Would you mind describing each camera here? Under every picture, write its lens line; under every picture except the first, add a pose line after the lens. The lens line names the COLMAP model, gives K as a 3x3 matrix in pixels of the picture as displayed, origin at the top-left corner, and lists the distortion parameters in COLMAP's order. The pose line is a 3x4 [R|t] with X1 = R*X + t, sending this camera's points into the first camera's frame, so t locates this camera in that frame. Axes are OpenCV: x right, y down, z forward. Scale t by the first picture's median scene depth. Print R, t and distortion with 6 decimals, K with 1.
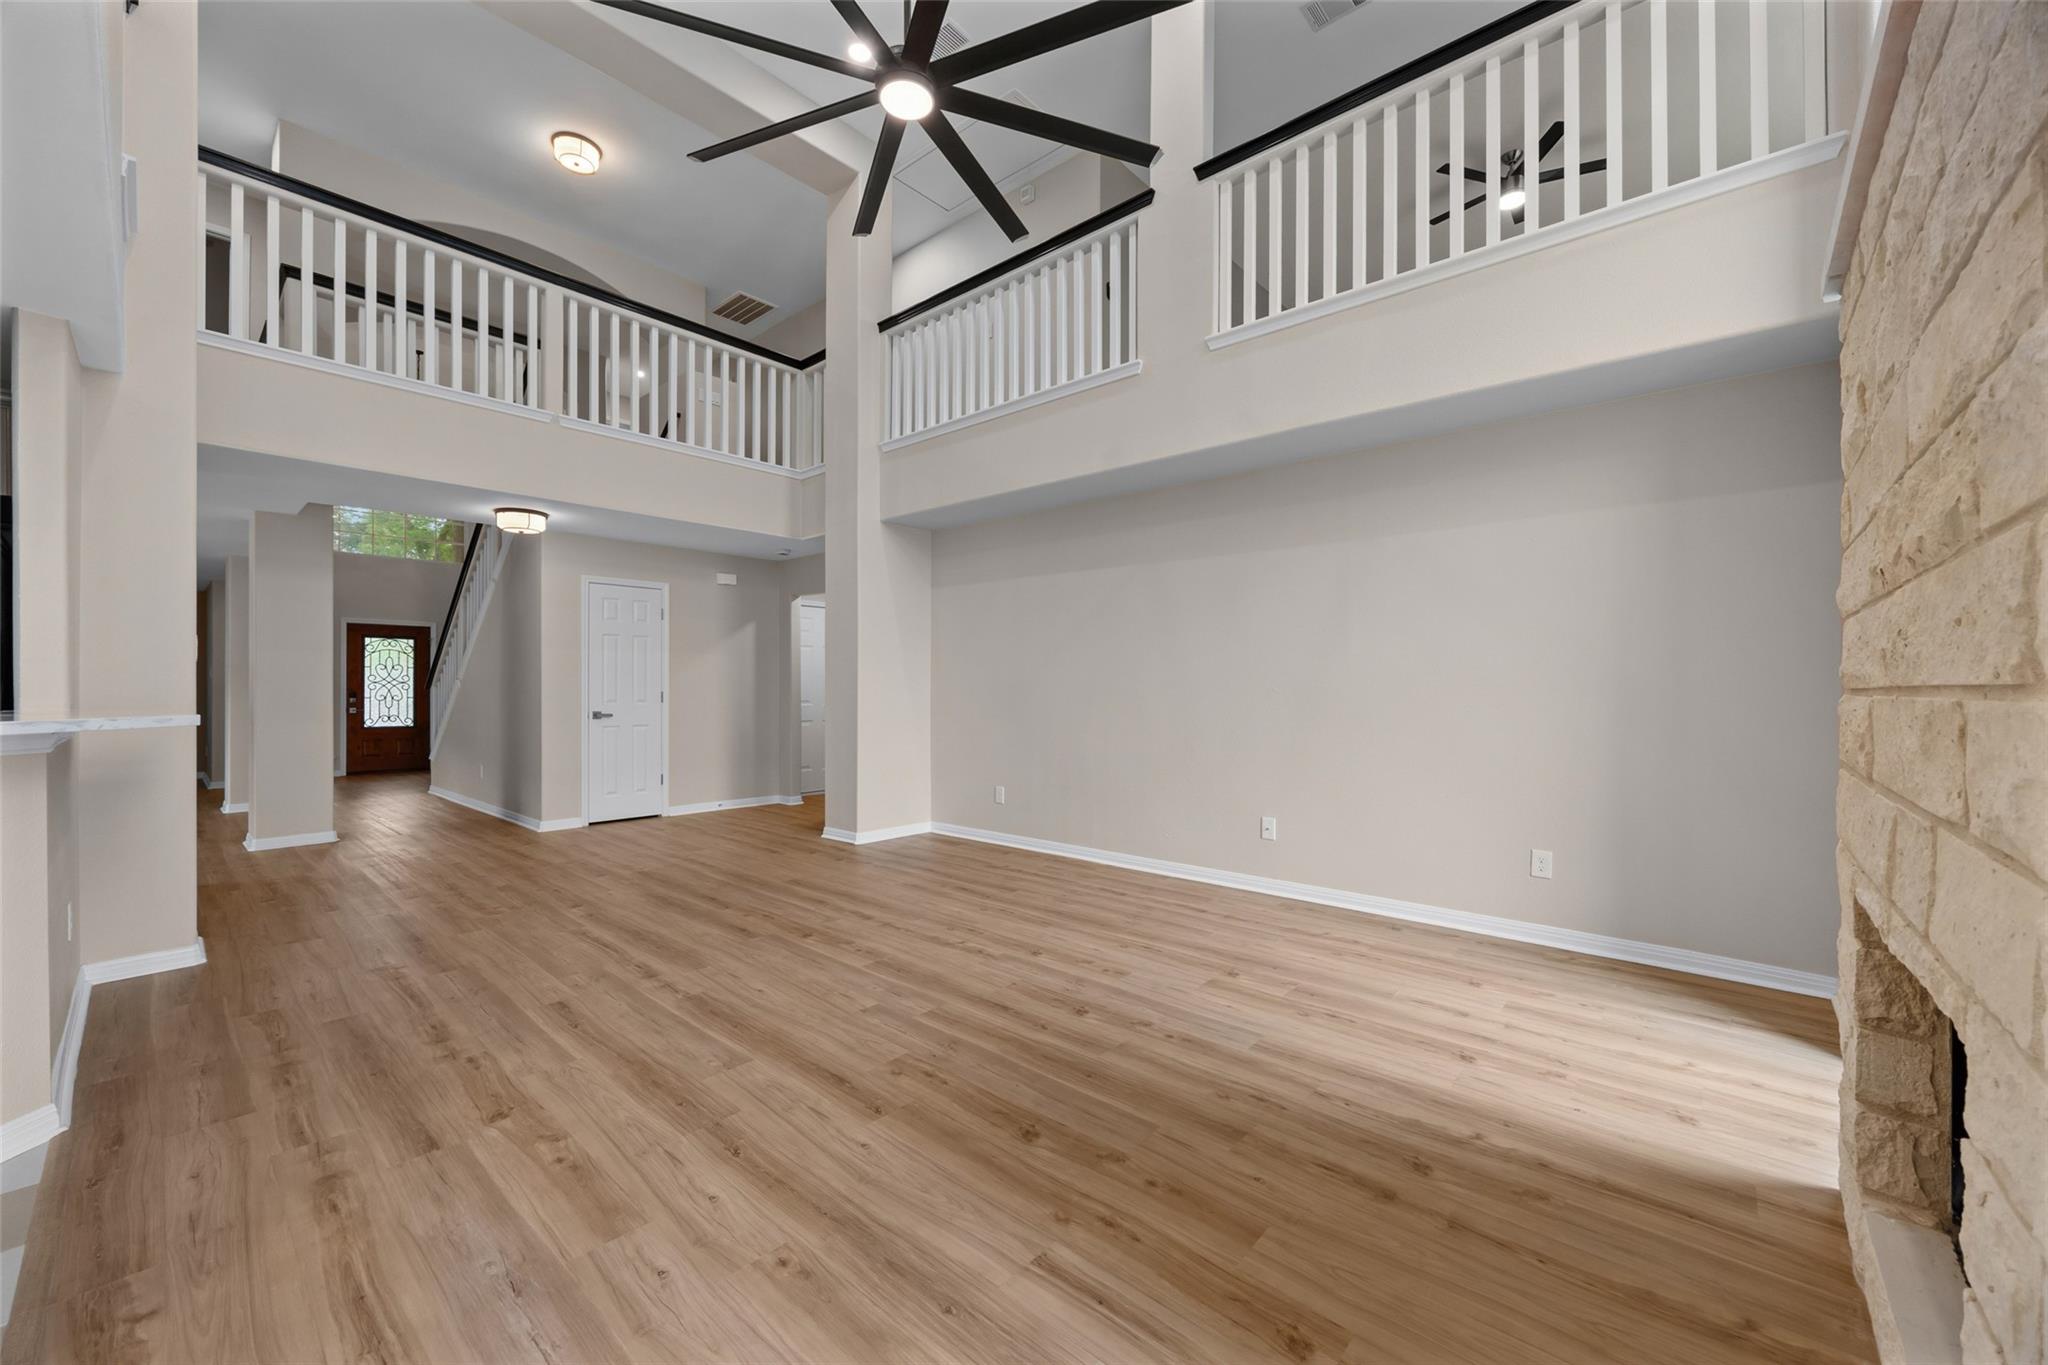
lens RADIAL K [[804.7, 0, 1010.1], [0, 804.7, 688.2], [0, 0, 1]] dist [-0.000253, 0.000477]
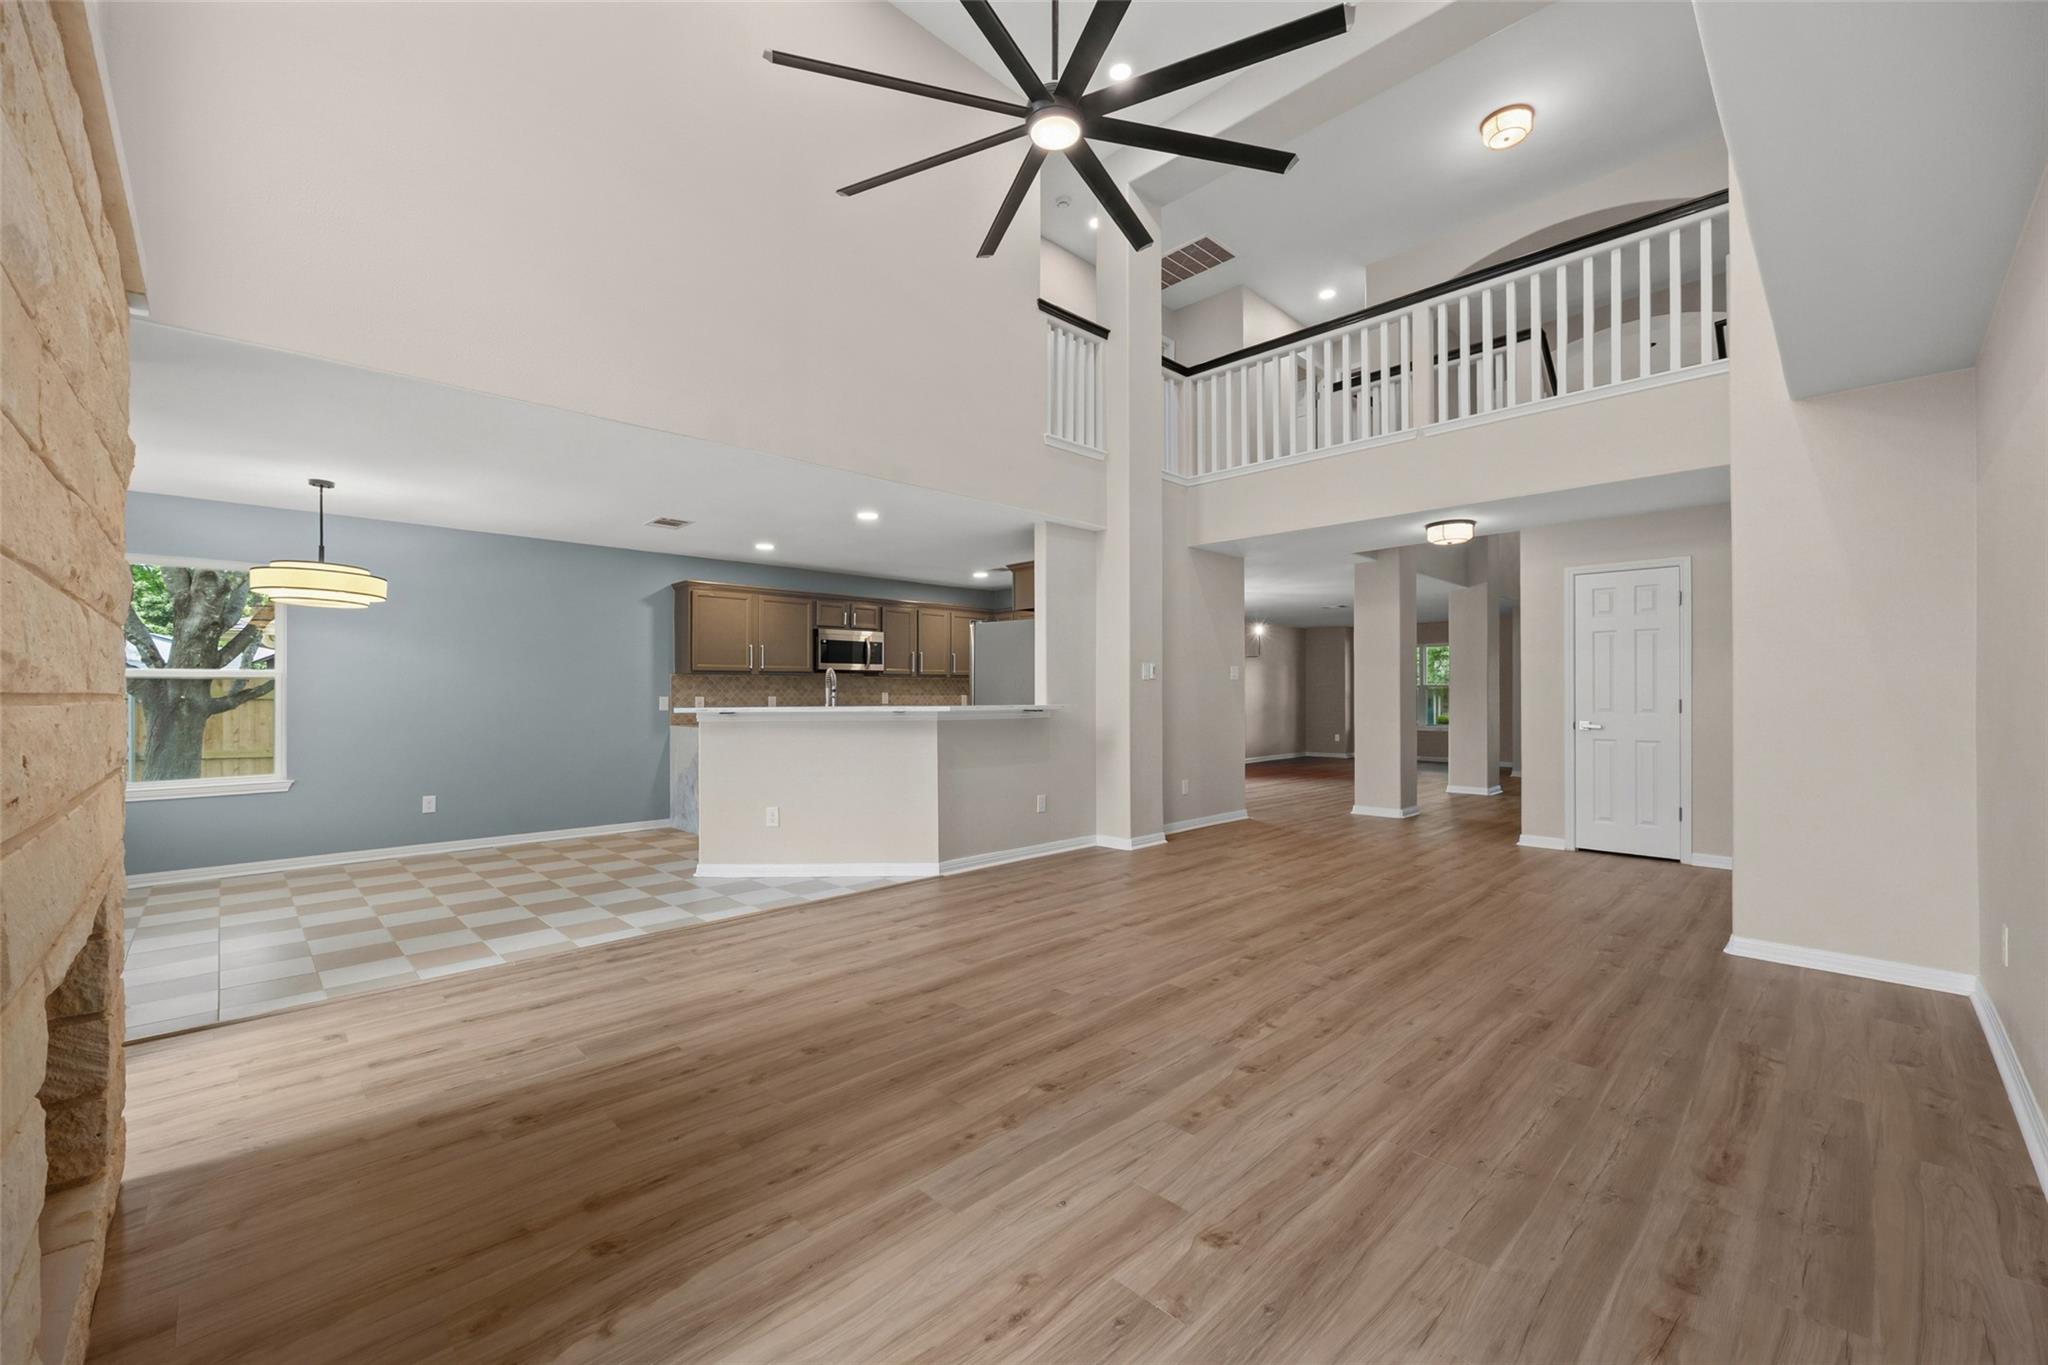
lens RADIAL K [[804.7, 0, 1013.9], [0, 804.7, 690.1], [0, 0, 1]] dist [-0.000253, 0.000477]
pose [[-0.070969, -0.005773, -0.997462, 0.812843], [0.001615, 0.999981, -0.005902, -0.001320], [0.997477, -0.002030, -0.070958, 0.905607]]
